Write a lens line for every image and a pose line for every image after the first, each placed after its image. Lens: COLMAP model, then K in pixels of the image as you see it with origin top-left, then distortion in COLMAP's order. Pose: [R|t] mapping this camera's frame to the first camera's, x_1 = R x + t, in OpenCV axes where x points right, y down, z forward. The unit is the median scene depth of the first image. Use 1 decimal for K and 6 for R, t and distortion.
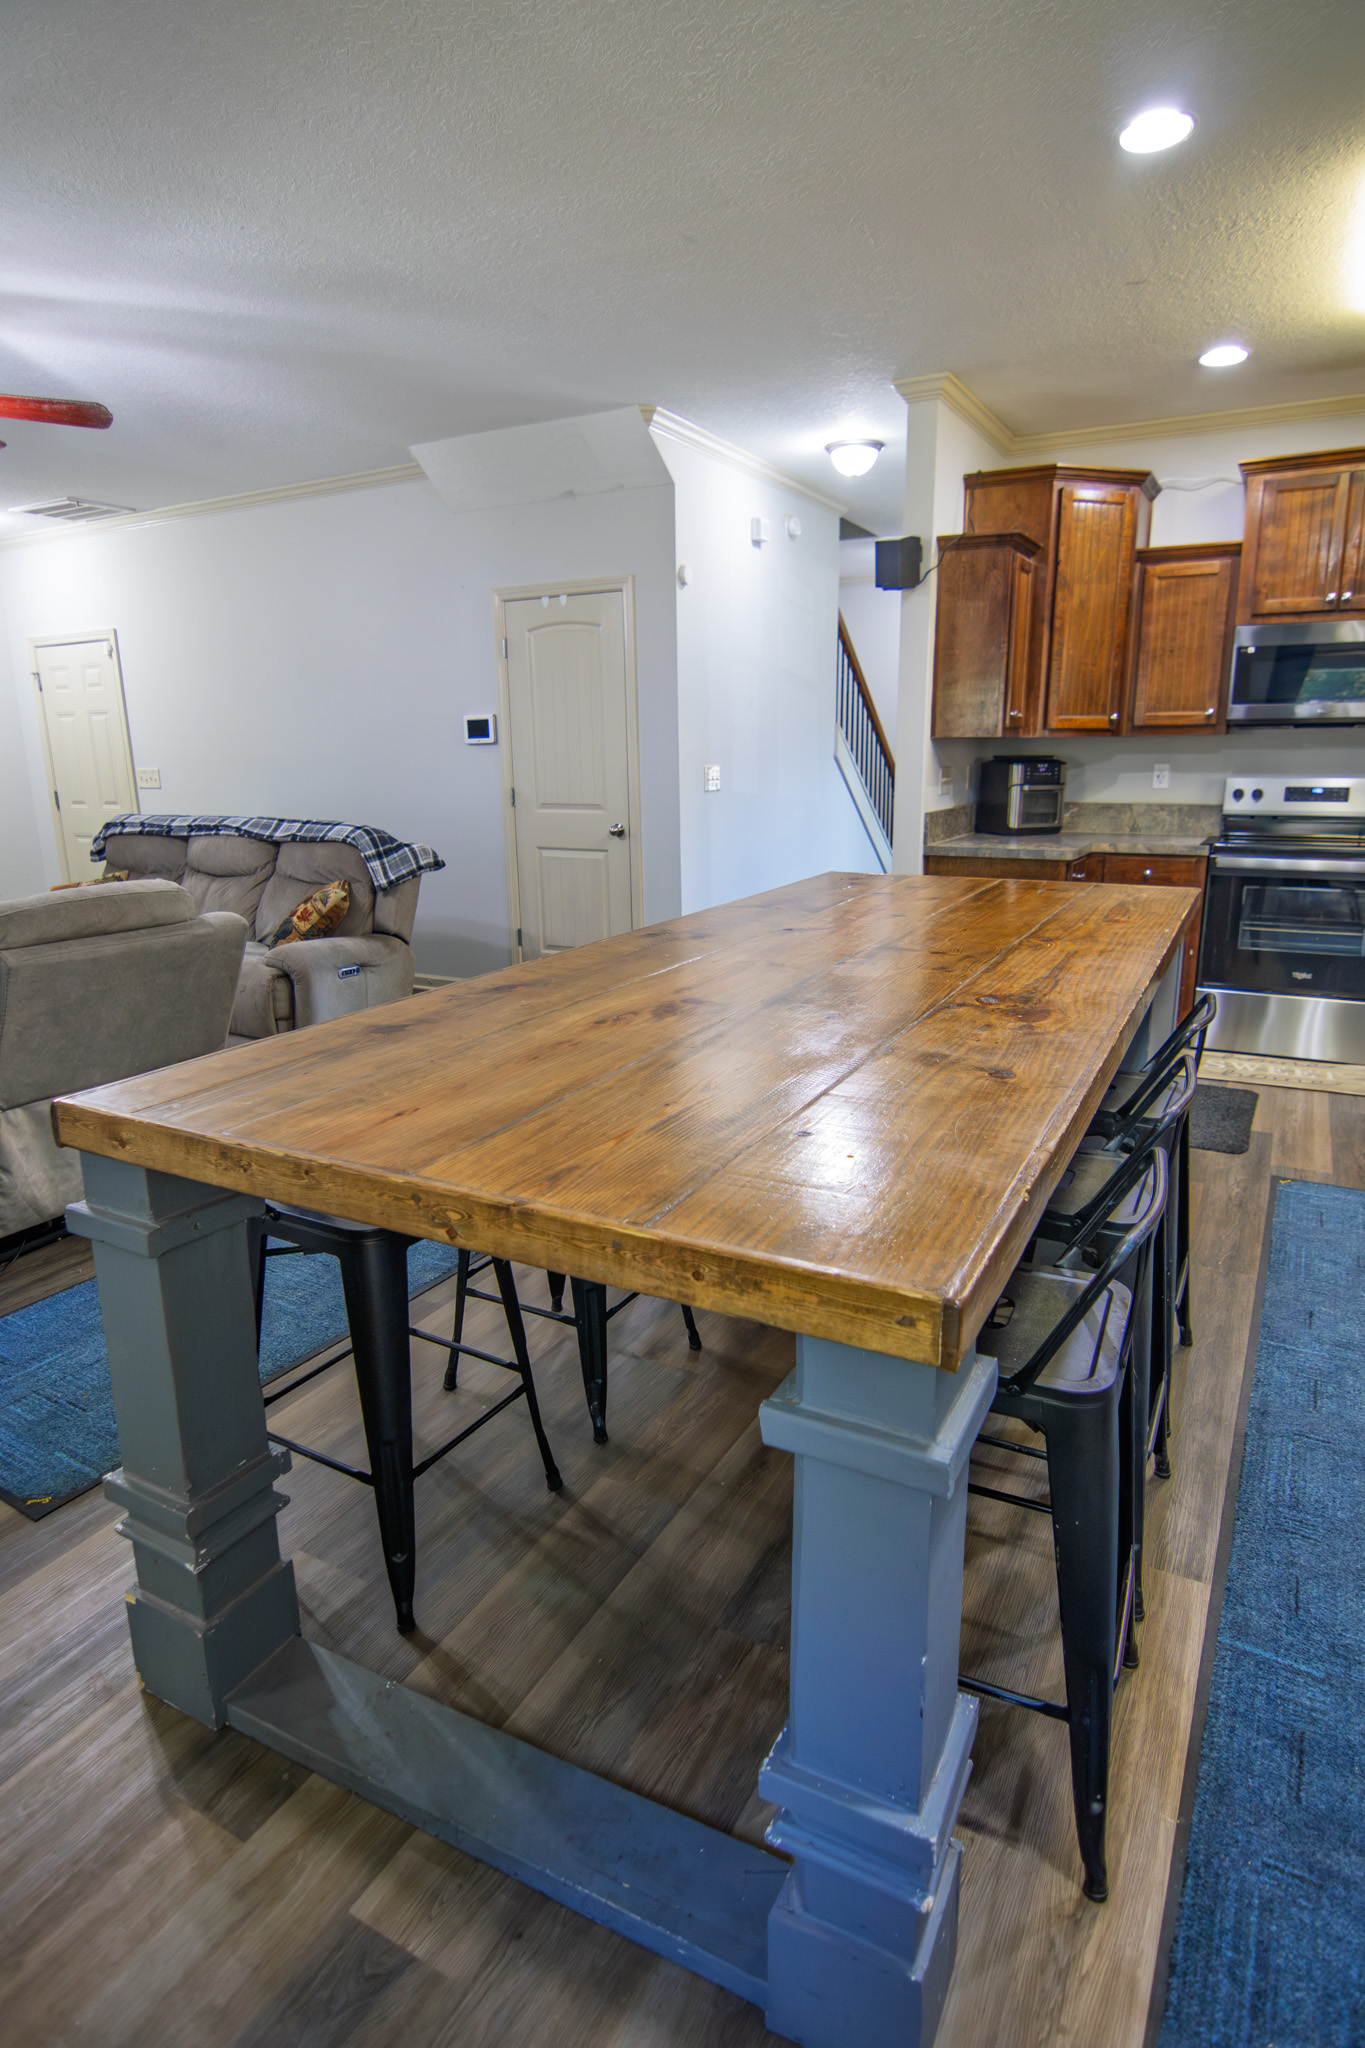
lens RADIAL K [[1116.7, 0, 669.4], [0, 1116.7, 990.5], [0, 0, 1]] dist [-0.010187, -0.008318]
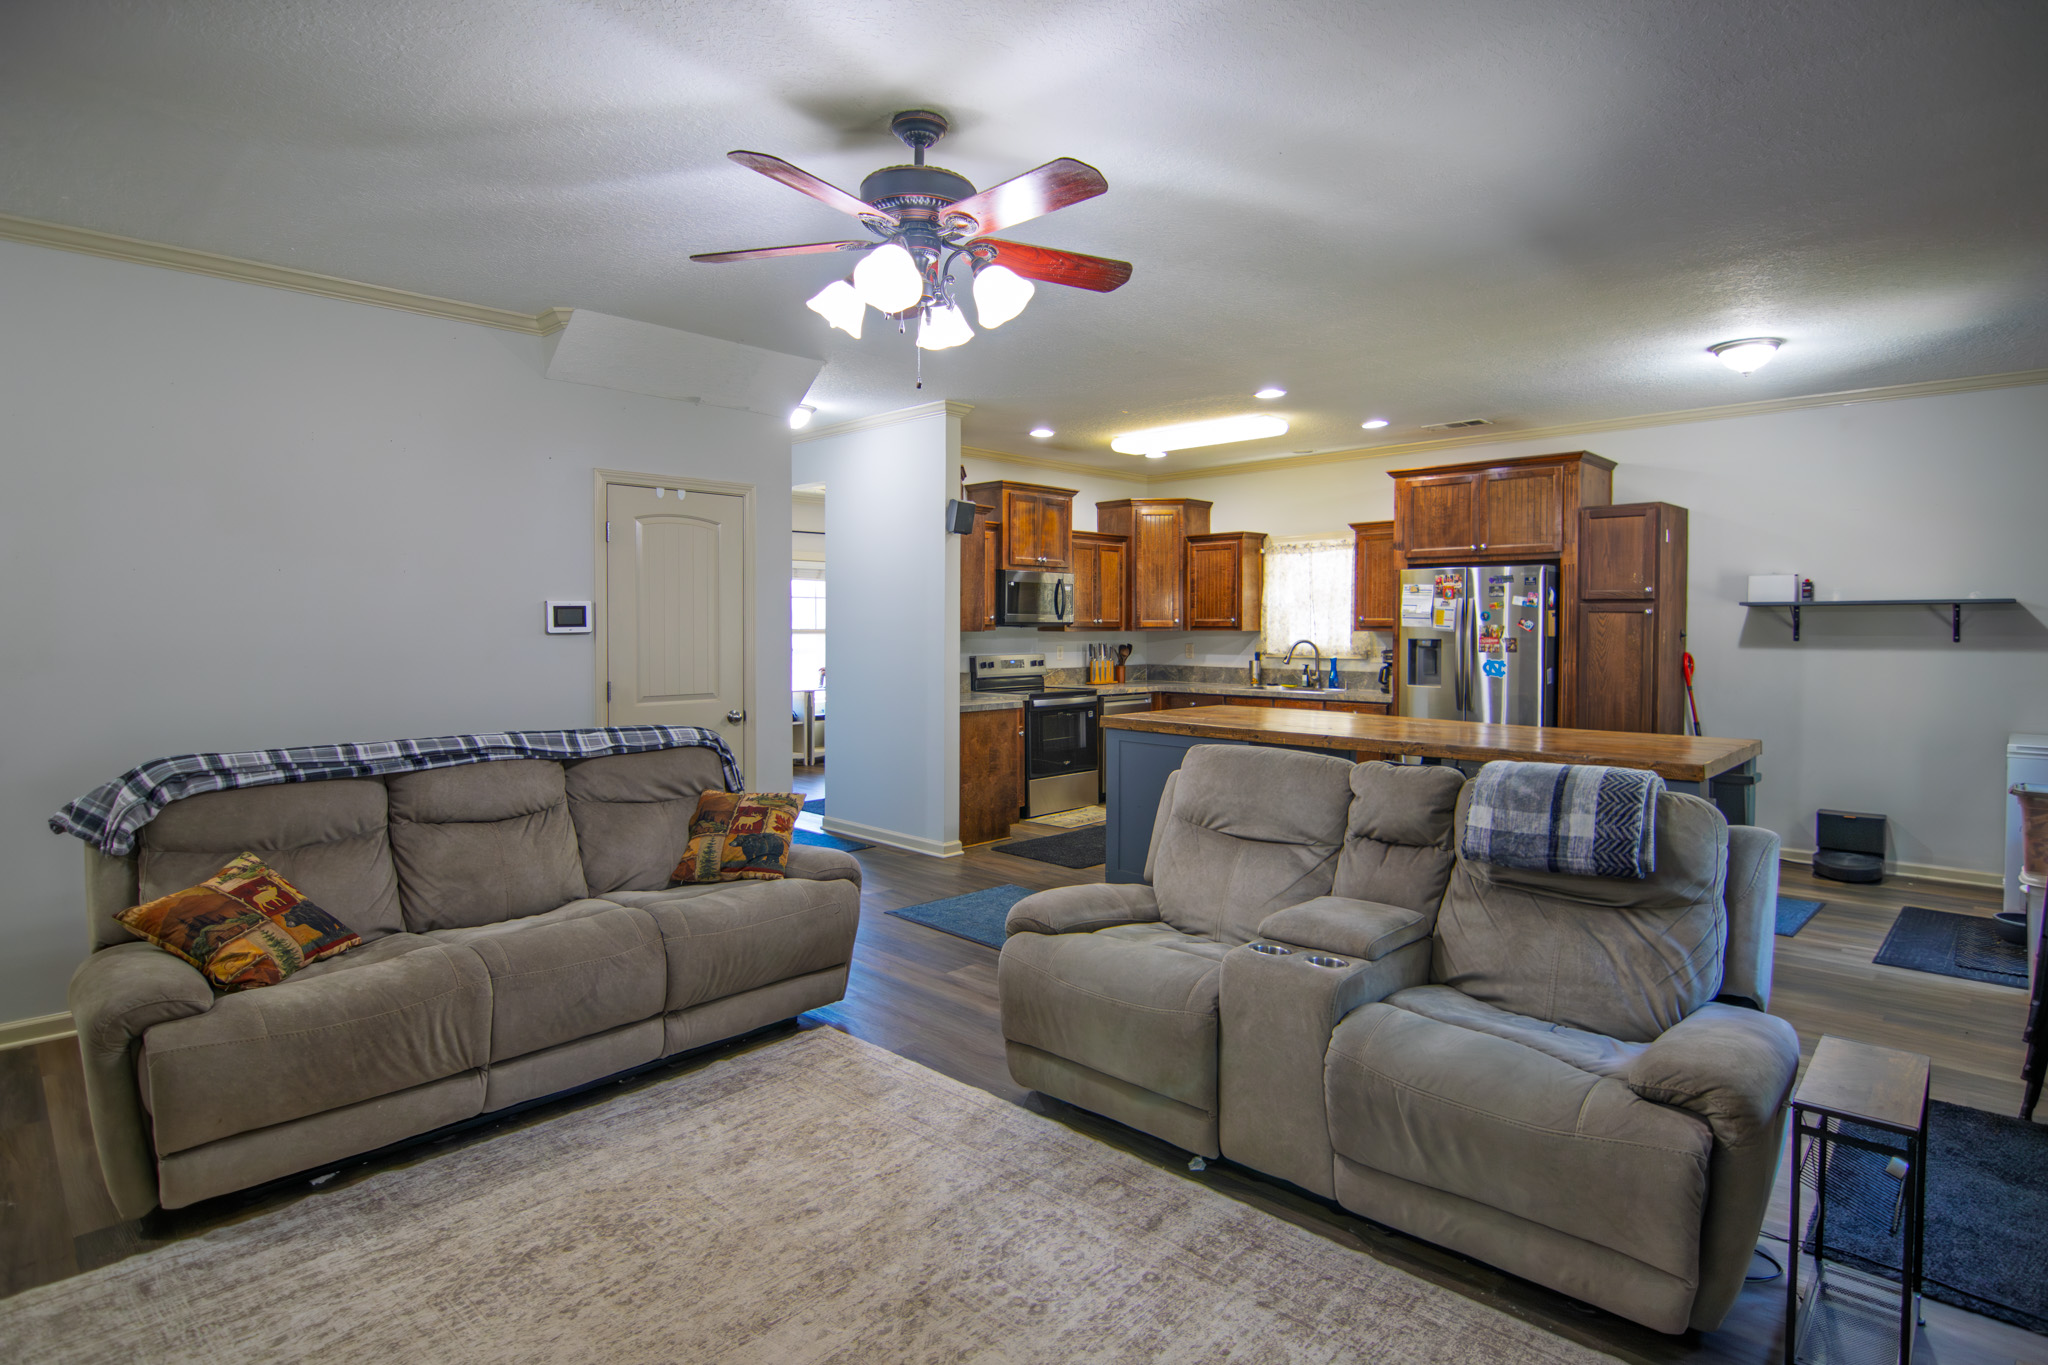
lens RADIAL K [[1055.8, 0, 1043.3], [0, 1055.8, 634.6], [0, 0, 1]] dist [-0.009863, -0.008536]
pose [[0.254724, 0.001818, 0.967012, -1.006955], [0.202950, 0.977626, -0.055298, -0.116811], [-0.945477, 0.210341, 0.248656, 0.517436]]
